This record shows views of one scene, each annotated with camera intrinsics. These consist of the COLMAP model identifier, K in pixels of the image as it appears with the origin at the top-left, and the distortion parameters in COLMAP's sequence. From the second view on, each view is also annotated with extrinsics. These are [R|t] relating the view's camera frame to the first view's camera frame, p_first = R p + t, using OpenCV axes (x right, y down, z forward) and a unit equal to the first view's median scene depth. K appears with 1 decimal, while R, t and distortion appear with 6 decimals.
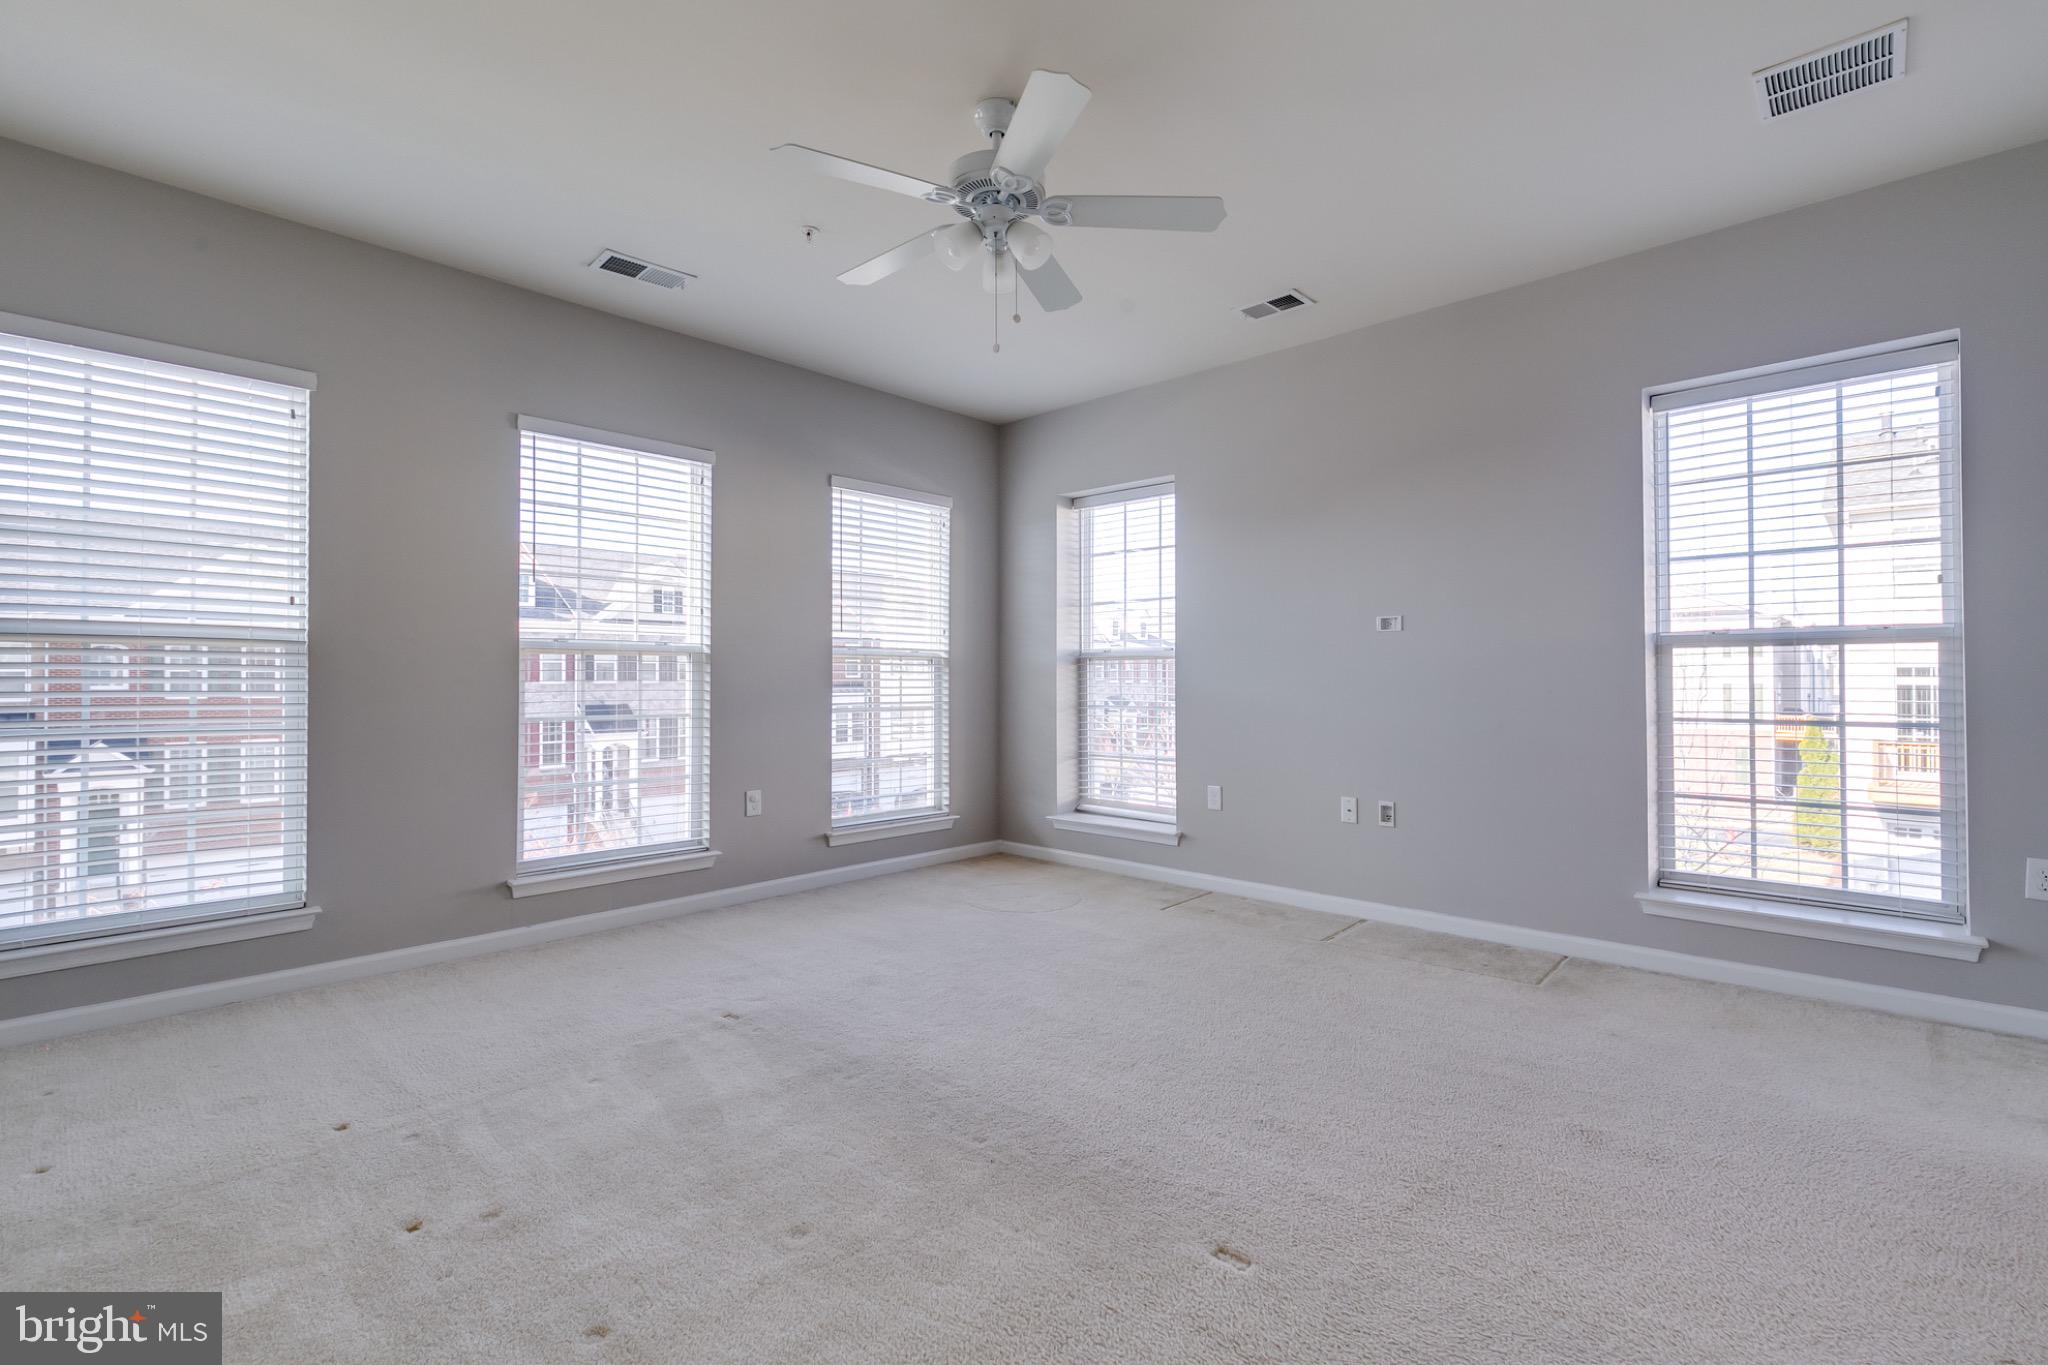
lens RADIAL K [[914.8, 0, 1008.8], [0, 914.8, 671.9], [0, 0, 1]] dist [0.006696, -0.002636]
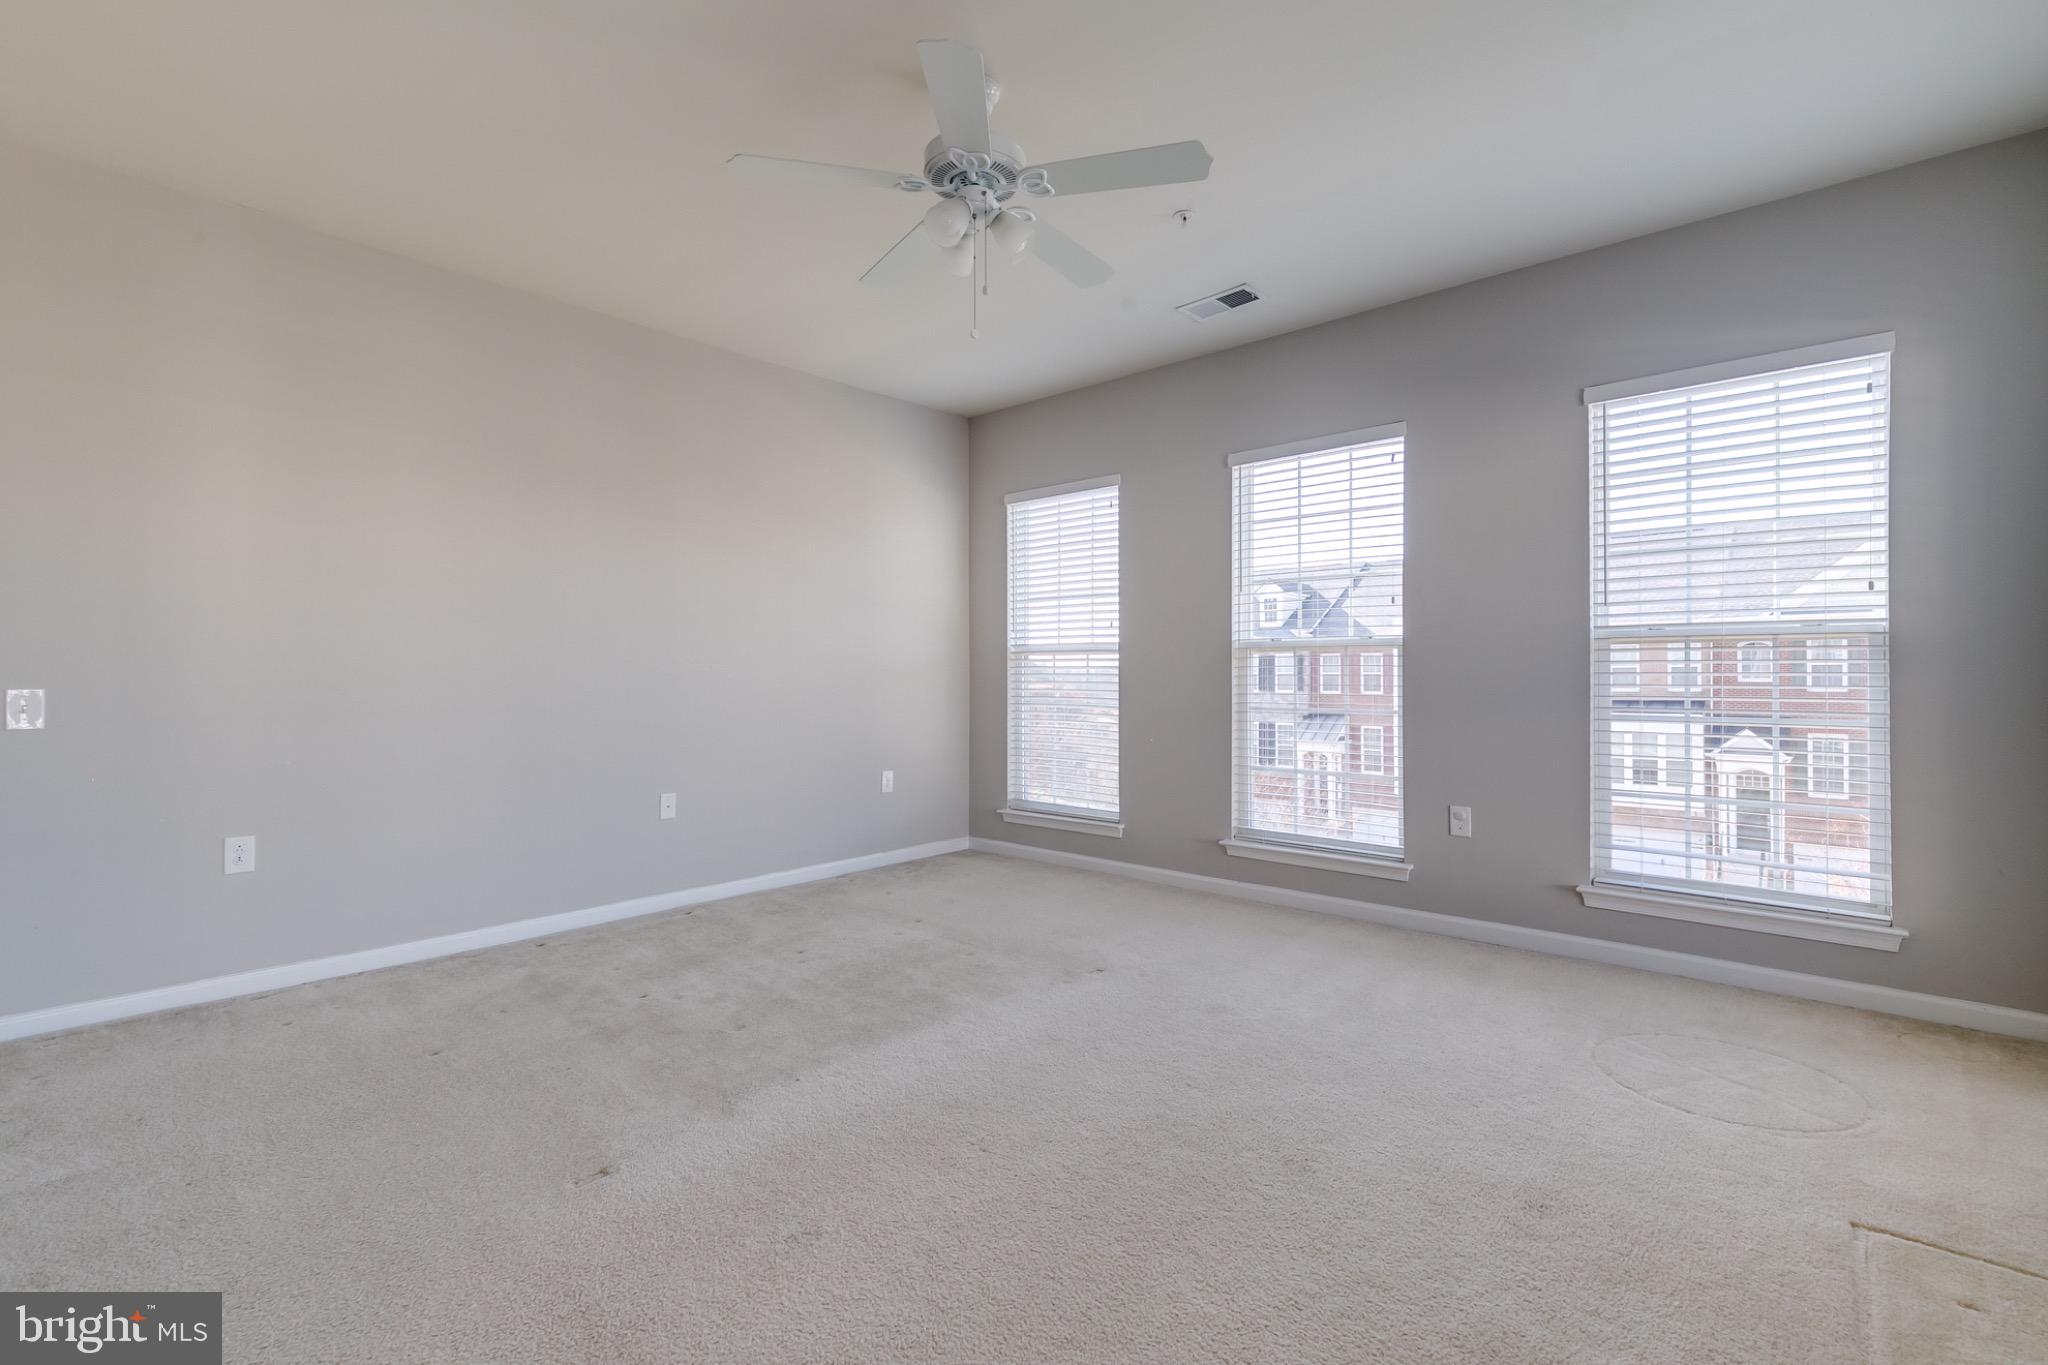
lens RADIAL K [[914.8, 0, 1034.6], [0, 914.8, 679.4], [0, 0, 1]] dist [0.006696, -0.002636]
pose [[0.037952, 0.004000, -0.999272, 0.121429], [0.011352, 0.999926, 0.004434, 0.001089], [0.999215, -0.011512, 0.037904, 0.128708]]
